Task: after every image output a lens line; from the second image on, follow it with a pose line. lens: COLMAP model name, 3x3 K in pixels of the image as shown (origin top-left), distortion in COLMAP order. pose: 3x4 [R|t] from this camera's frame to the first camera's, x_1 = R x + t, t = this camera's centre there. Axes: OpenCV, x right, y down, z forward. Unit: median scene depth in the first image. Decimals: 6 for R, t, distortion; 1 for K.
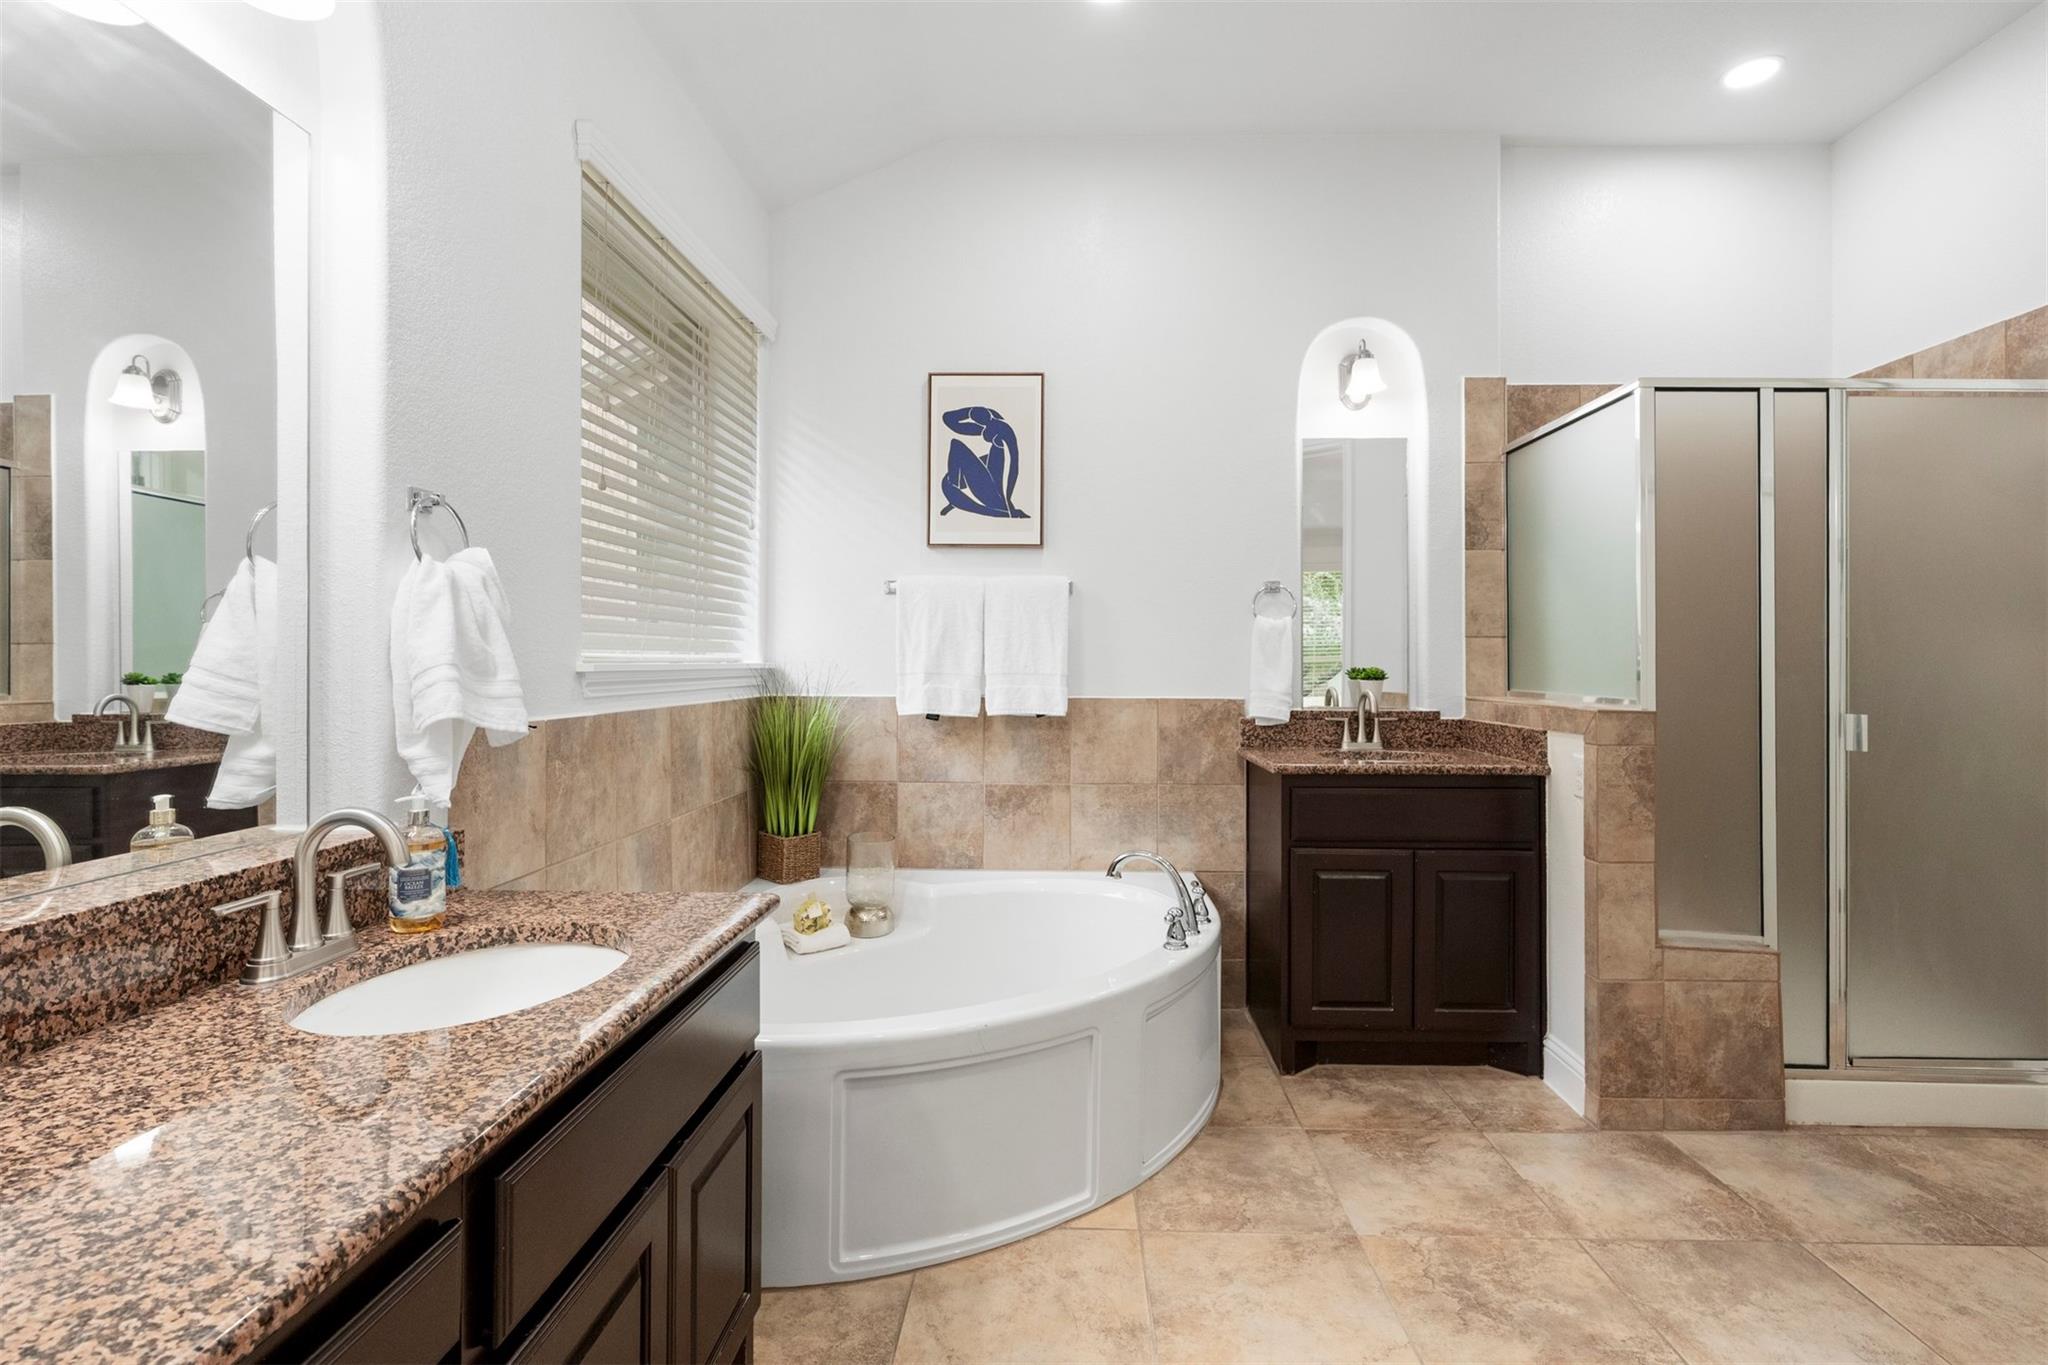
lens RADIAL K [[923.7, 0, 1042.3], [0, 923.7, 653.2], [0, 0, 1]] dist [-0.004317, 0.002400]
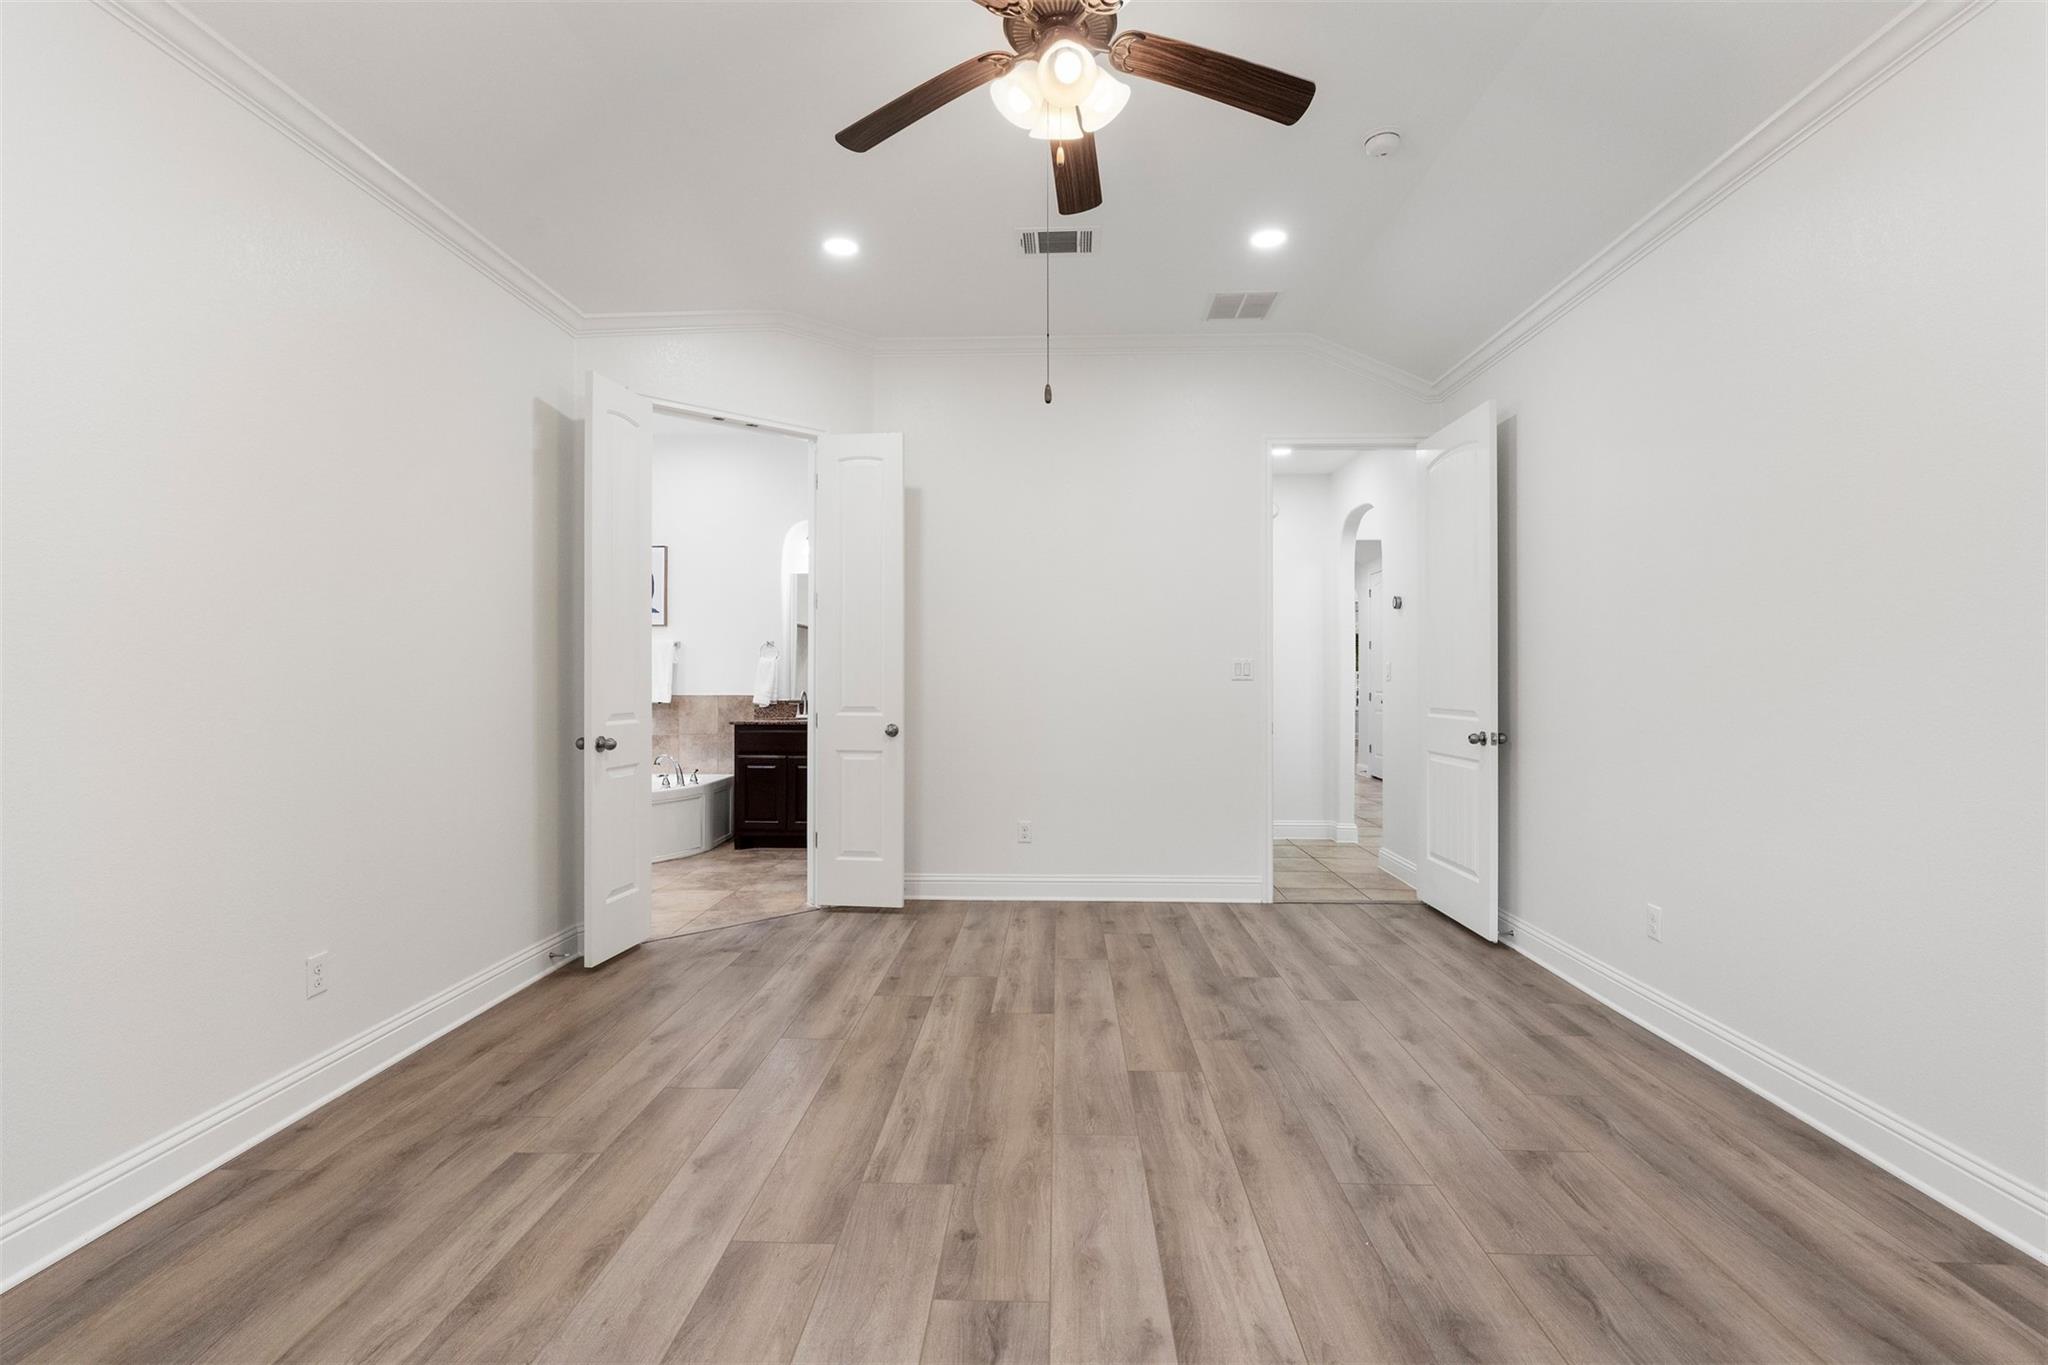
lens RADIAL K [[923.7, 0, 1020.8], [0, 923.7, 683.1], [0, 0, 1]] dist [-0.004317, 0.002400]
pose [[0.999979, -0.002832, -0.005819, 0.872596], [0.002886, 0.999951, 0.009451, 0.001713], [0.005792, -0.009468, 0.999938, -1.205197]]
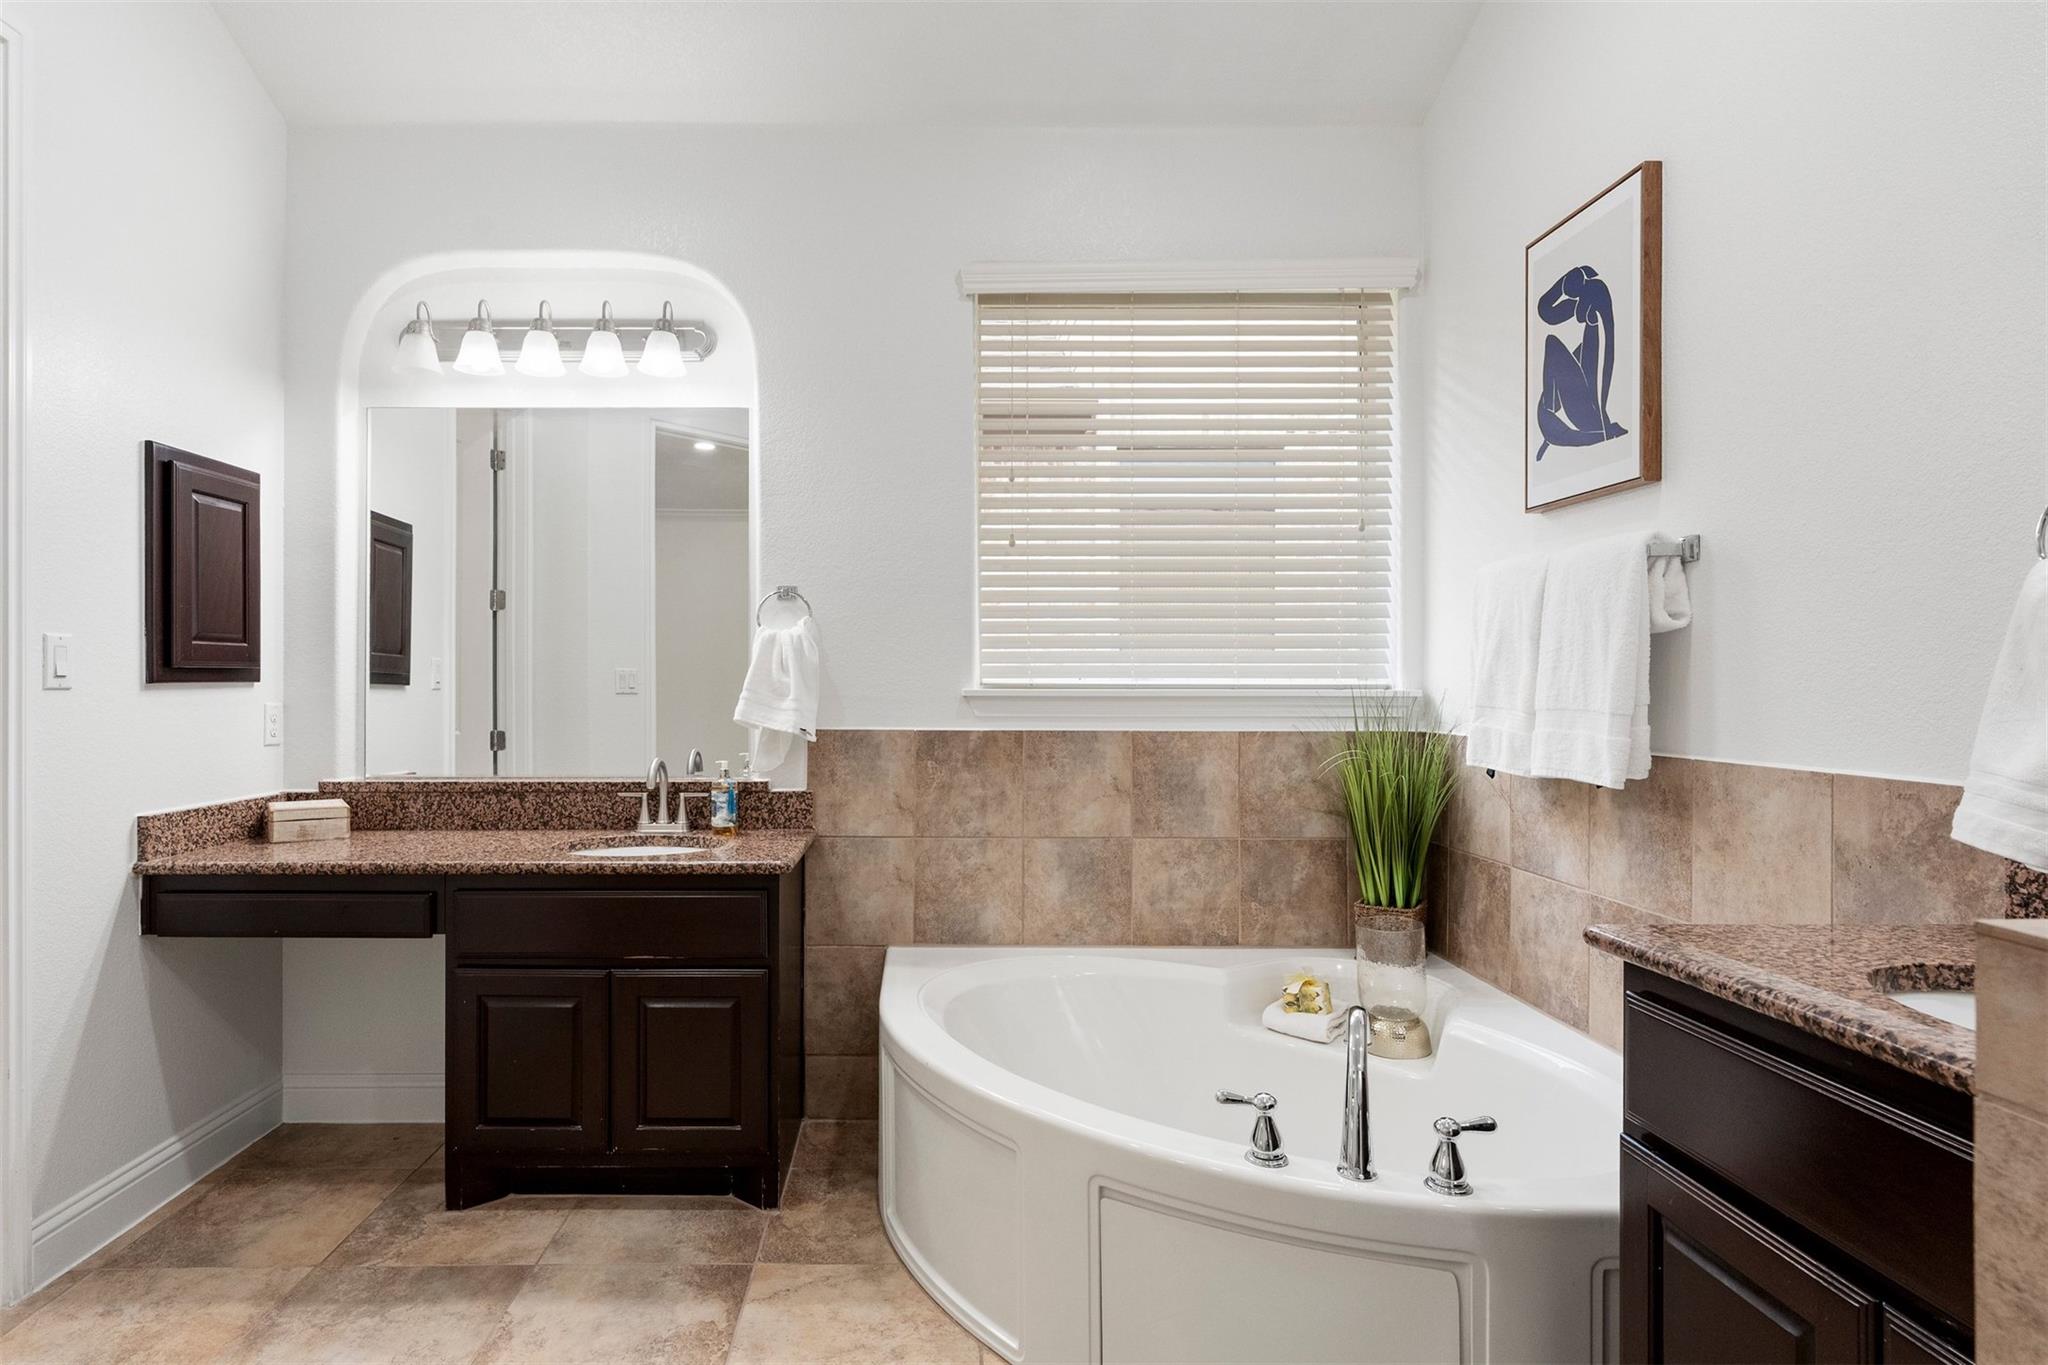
lens RADIAL K [[1078.0, 0, 969.0], [0, 1078.0, 683.9], [0, 0, 1]] dist [-0.004034, -0.001167]
pose [[0.062685, -0.002199, -0.998031, 0.627144], [0.007339, 0.999972, -0.001742, 0.004023], [0.998006, -0.007215, 0.062699, 0.571097]]
